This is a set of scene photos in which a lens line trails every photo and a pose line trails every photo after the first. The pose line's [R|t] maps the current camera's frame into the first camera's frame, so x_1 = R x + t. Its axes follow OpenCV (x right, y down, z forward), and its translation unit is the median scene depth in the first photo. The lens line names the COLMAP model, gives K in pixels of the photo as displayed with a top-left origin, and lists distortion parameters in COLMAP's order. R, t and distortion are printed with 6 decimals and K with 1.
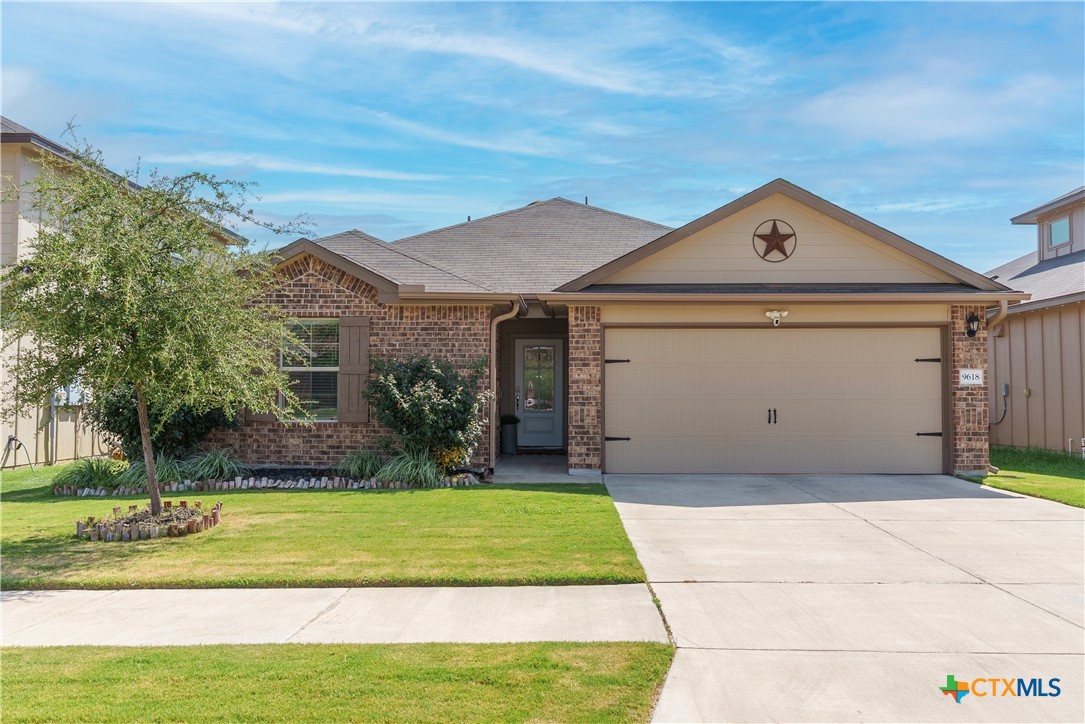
lens RADIAL K [[859.5, 0, 542.5], [0, 859.5, 362.0], [0, 0, 1]] dist [-0.002539, -0.001664]
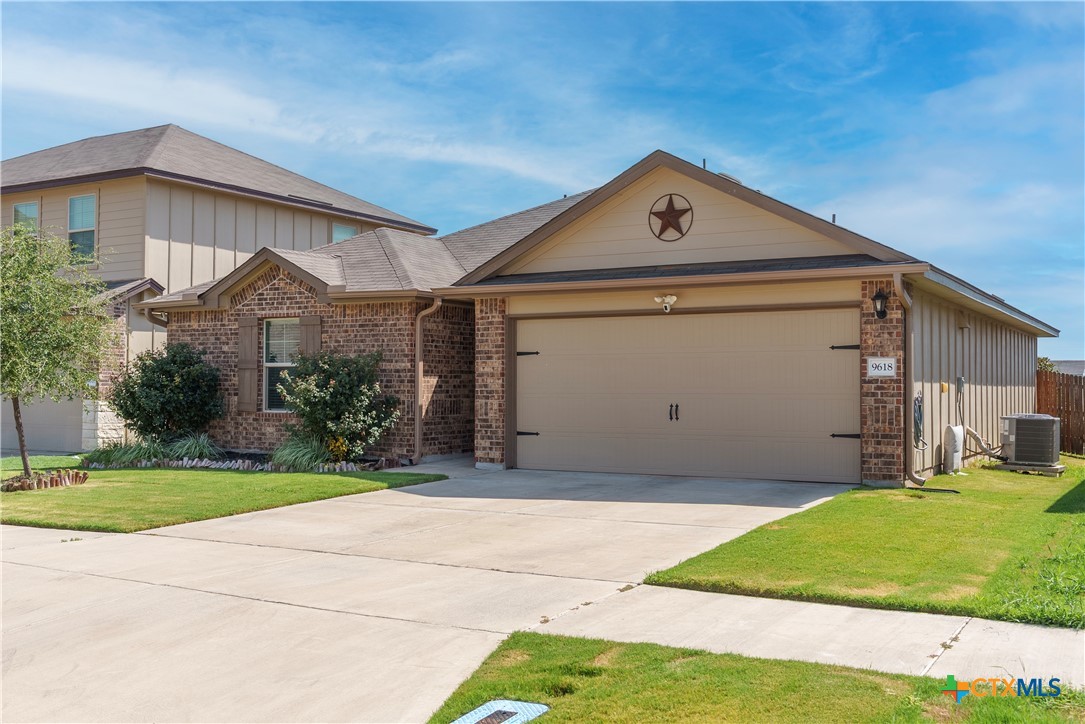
lens RADIAL K [[1088.1, 0, 542.5], [0, 1088.1, 362.0], [0, 0, 1]] dist [-0.011184, -0.003470]
pose [[0.879346, -0.010254, -0.476074, 0.695651], [0.017590, 0.999785, 0.010955, -0.004528], [0.475859, -0.018008, 0.879337, -0.070480]]
